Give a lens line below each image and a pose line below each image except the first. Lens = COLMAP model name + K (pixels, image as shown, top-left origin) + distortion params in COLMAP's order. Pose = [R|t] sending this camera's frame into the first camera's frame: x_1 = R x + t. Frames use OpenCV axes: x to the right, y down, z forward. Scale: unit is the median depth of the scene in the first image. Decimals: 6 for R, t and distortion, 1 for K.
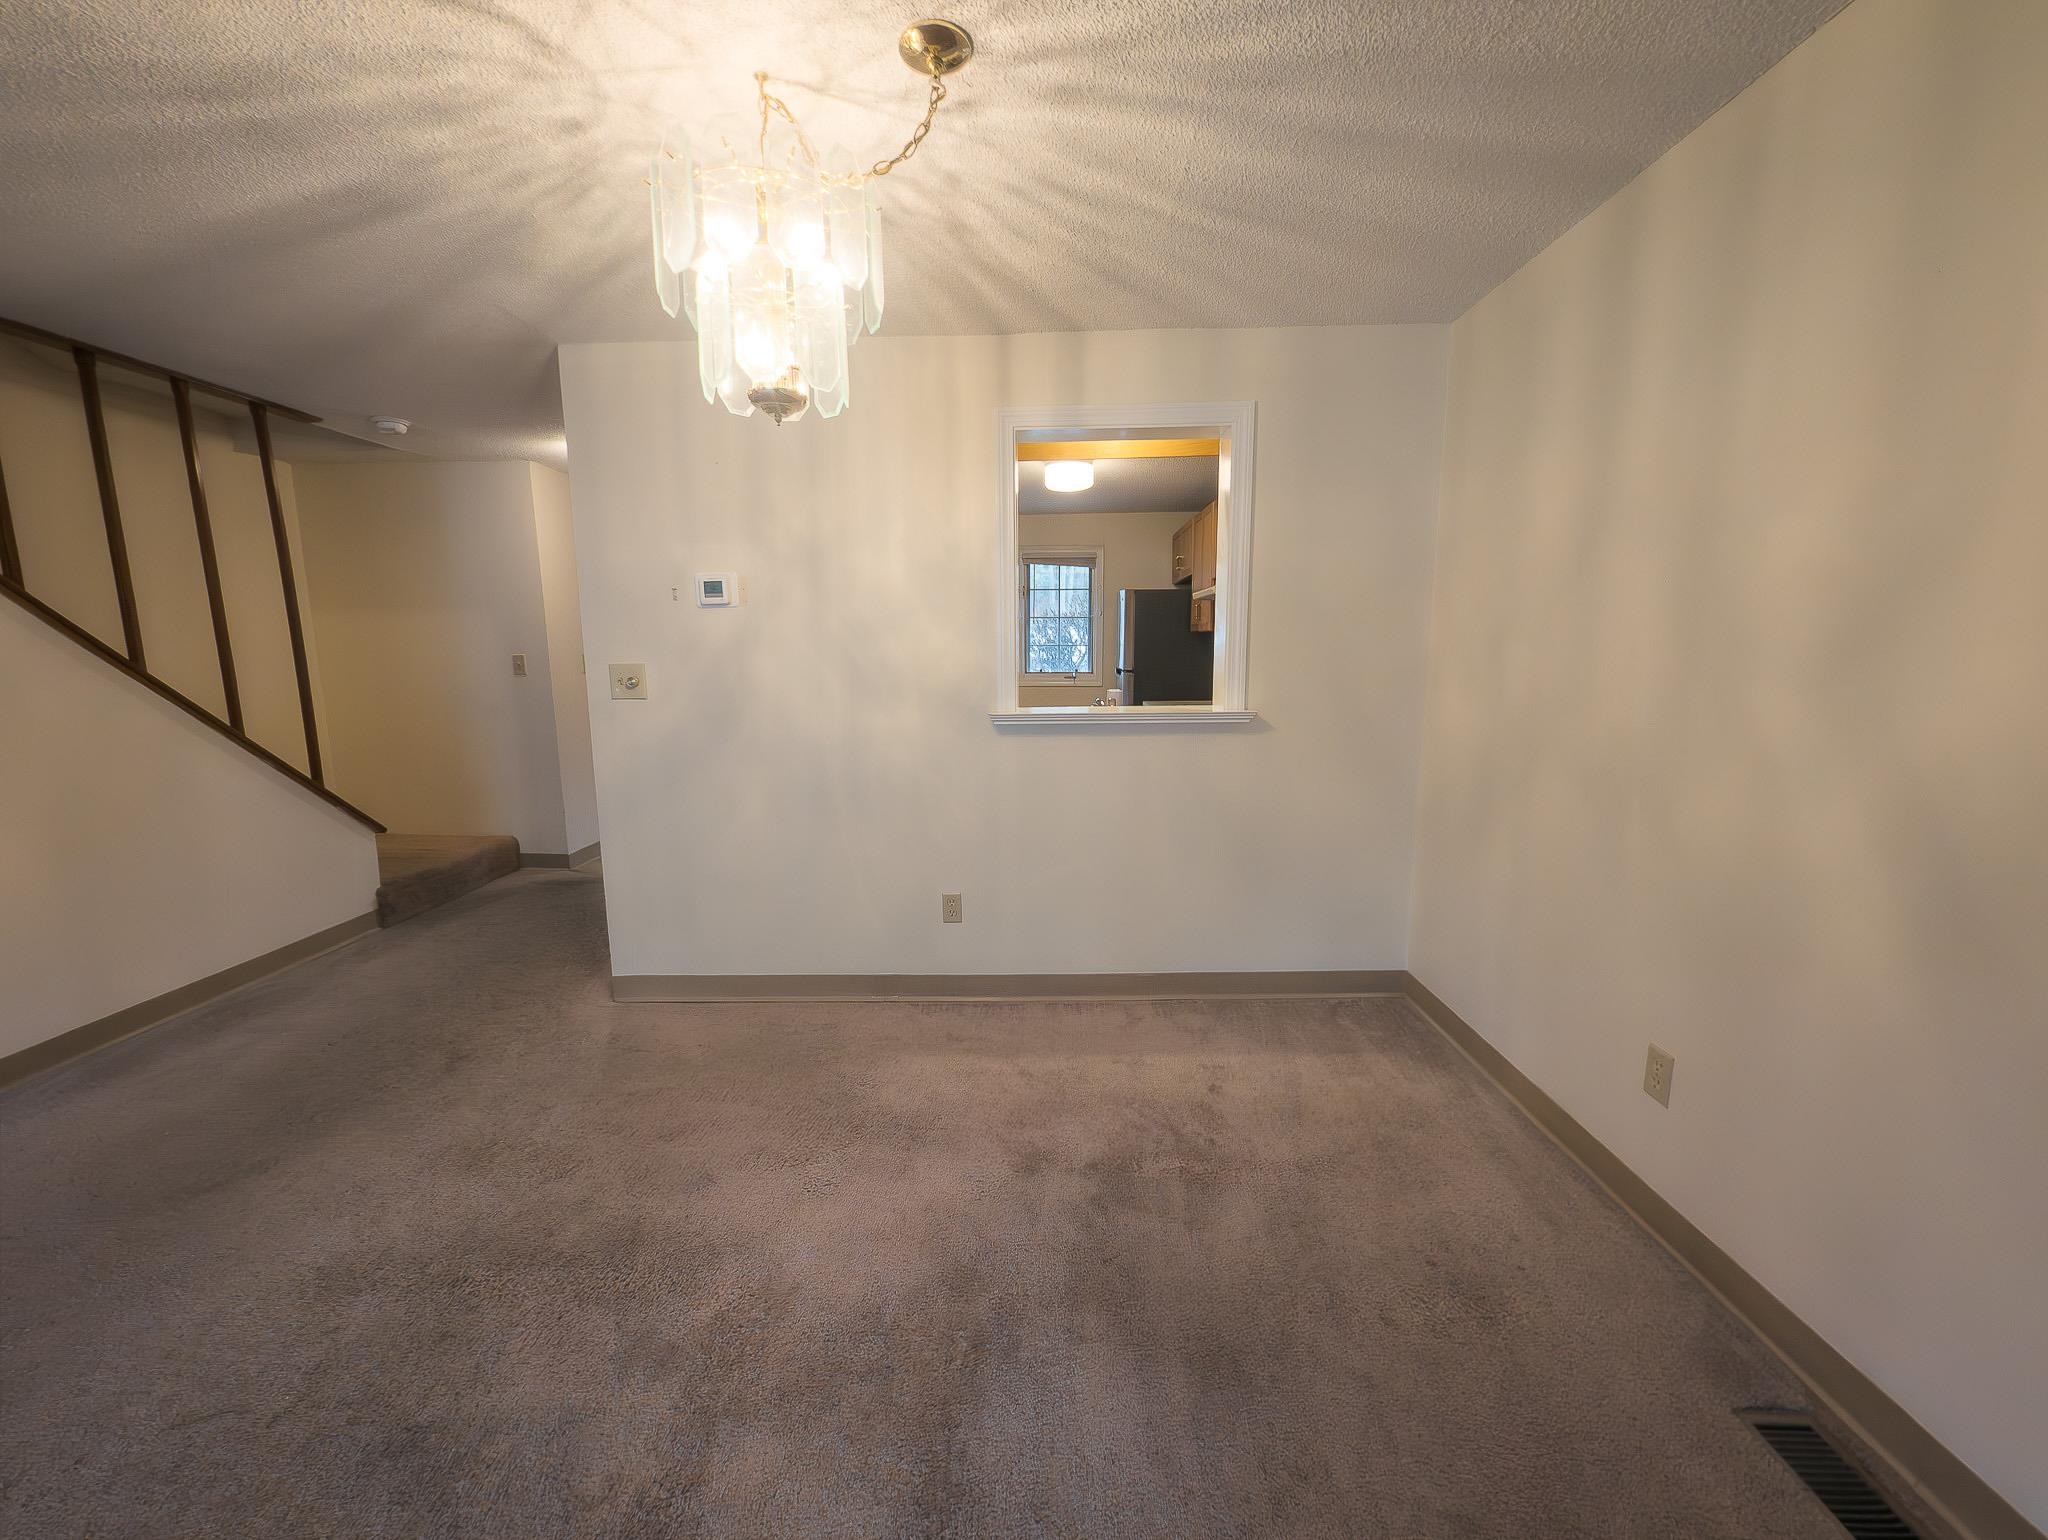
lens RADIAL K [[816.9, 0, 1027.6], [0, 816.9, 758.7], [0, 0, 1]] dist [0.000031, -0.000014]
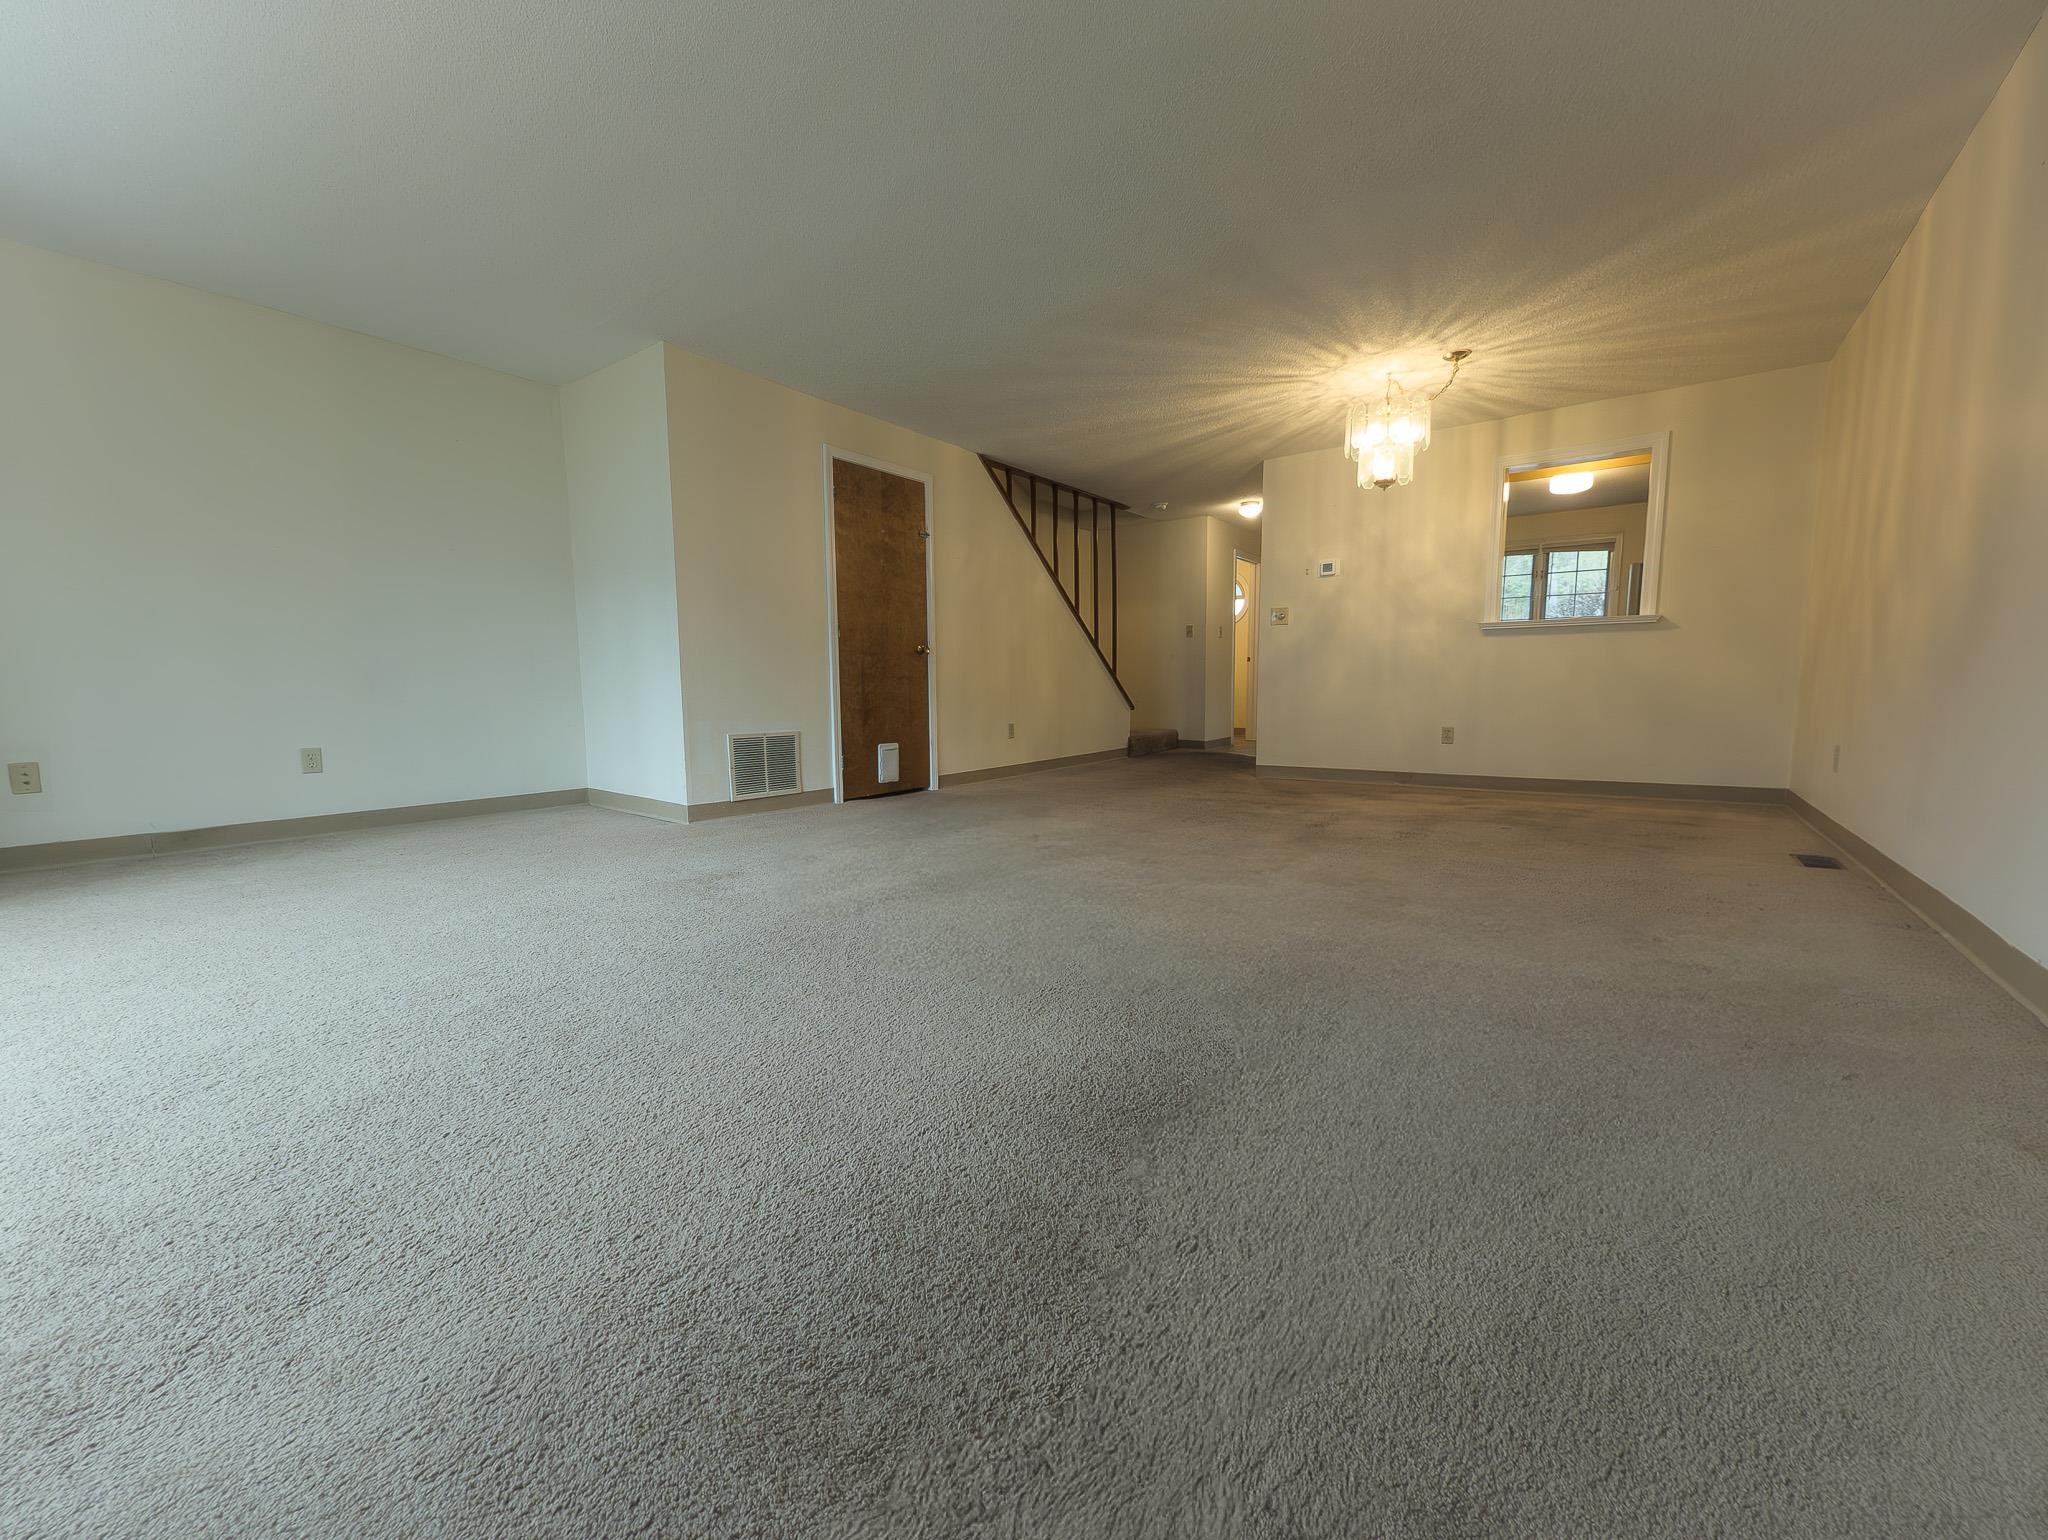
lens RADIAL K [[810.4, 0, 1010.1], [0, 810.4, 769.1], [0, 0, 1]] dist [-0.002957, -0.000571]
pose [[0.807560, 0.068109, -0.585840, 0.188551], [-0.079684, 0.996802, 0.006046, 0.338510], [0.584378, 0.041800, 0.810404, -1.059807]]
